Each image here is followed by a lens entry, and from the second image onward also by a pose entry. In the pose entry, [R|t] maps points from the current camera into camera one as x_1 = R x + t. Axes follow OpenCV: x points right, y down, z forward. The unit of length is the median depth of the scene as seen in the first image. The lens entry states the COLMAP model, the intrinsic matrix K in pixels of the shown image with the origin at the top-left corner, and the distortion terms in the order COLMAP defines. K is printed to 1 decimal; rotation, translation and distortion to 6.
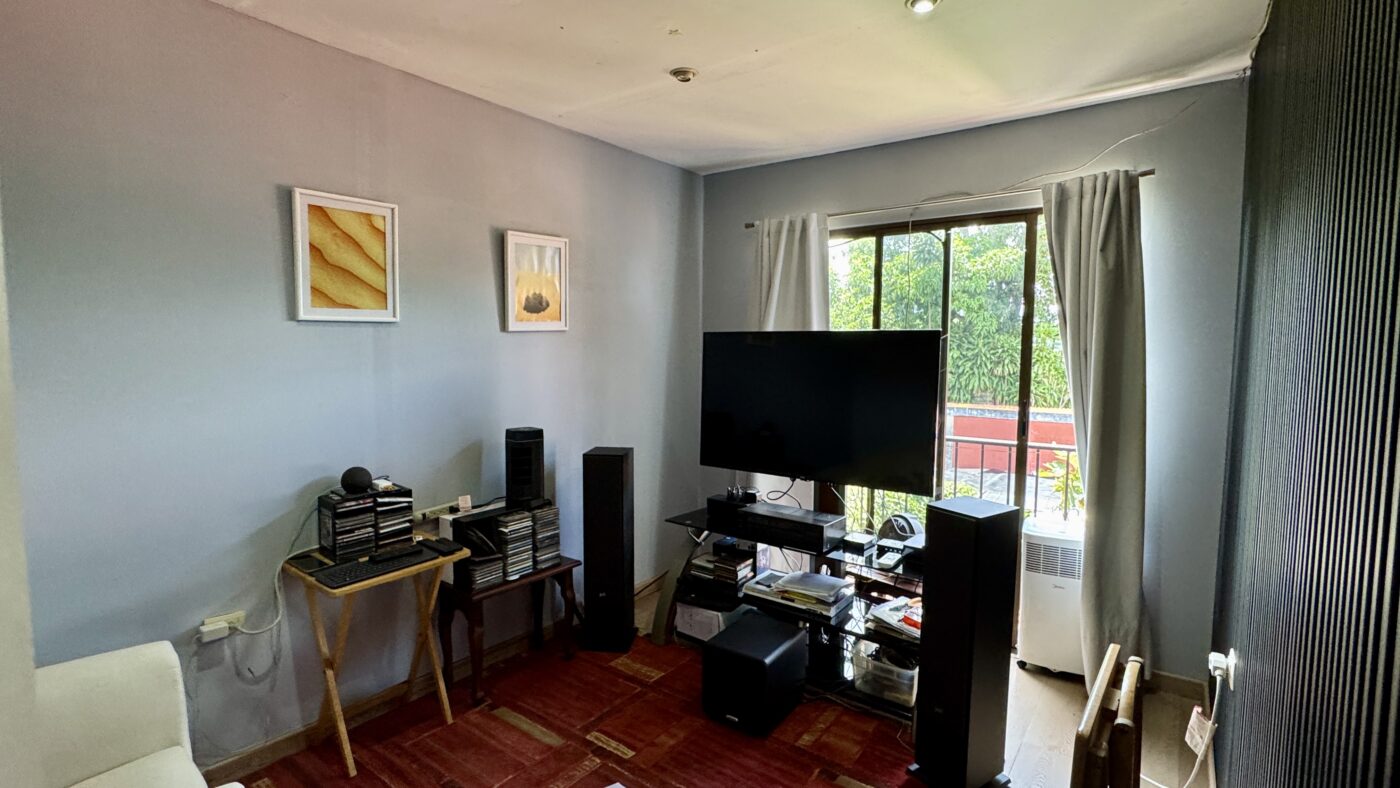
lens RADIAL K [[650.0, 0, 700.0], [0, 650.0, 394.0], [0, 0, 1]] dist [-0.000420, -0.000131]
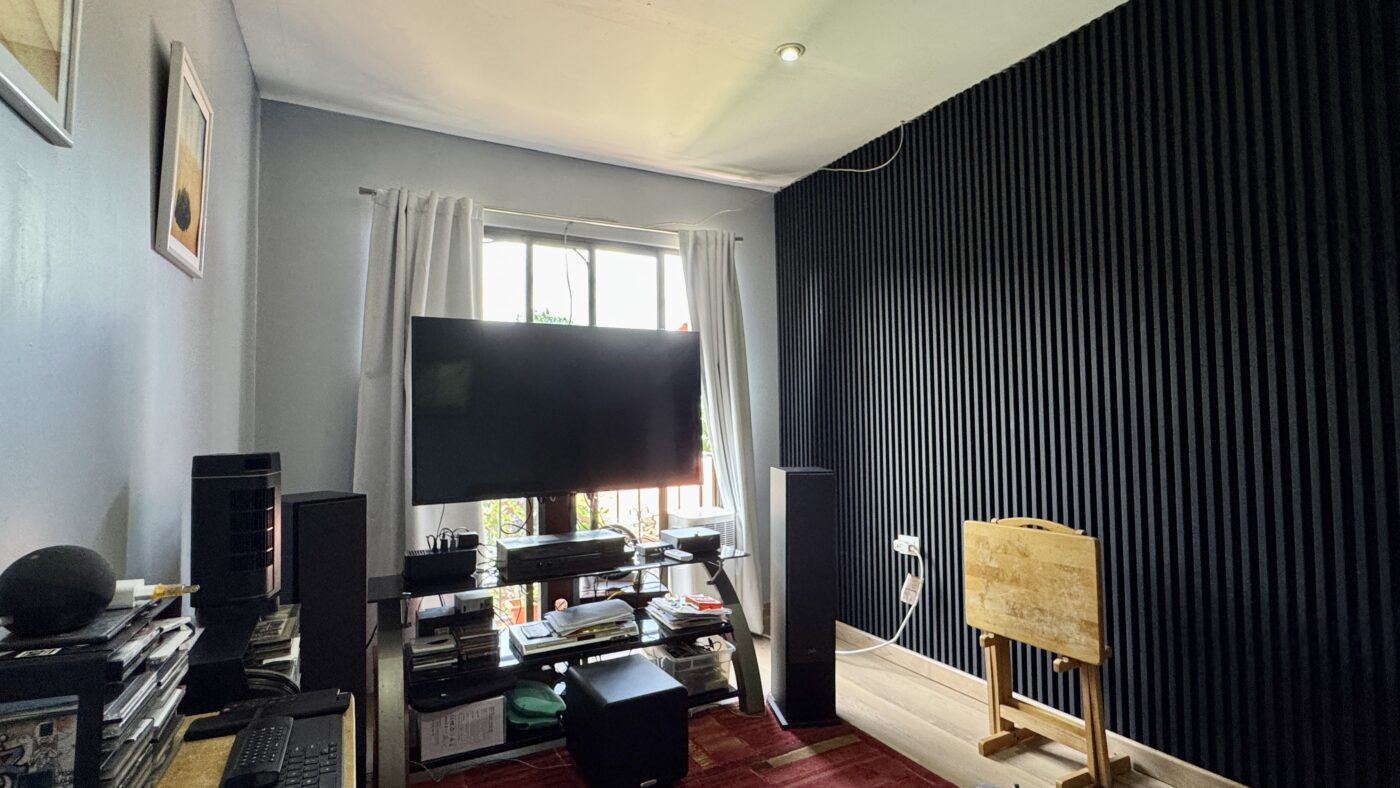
lens RADIAL K [[640.5, 0, 700.0], [0, 640.5, 394.0], [0, 0, 1]] dist [-0.000376, 0.000091]
pose [[0.433070, 0.020306, 0.901131, -0.516795], [0.086271, 0.994223, -0.063865, 0.065328], [-0.897222, 0.105400, 0.428817, 0.452067]]
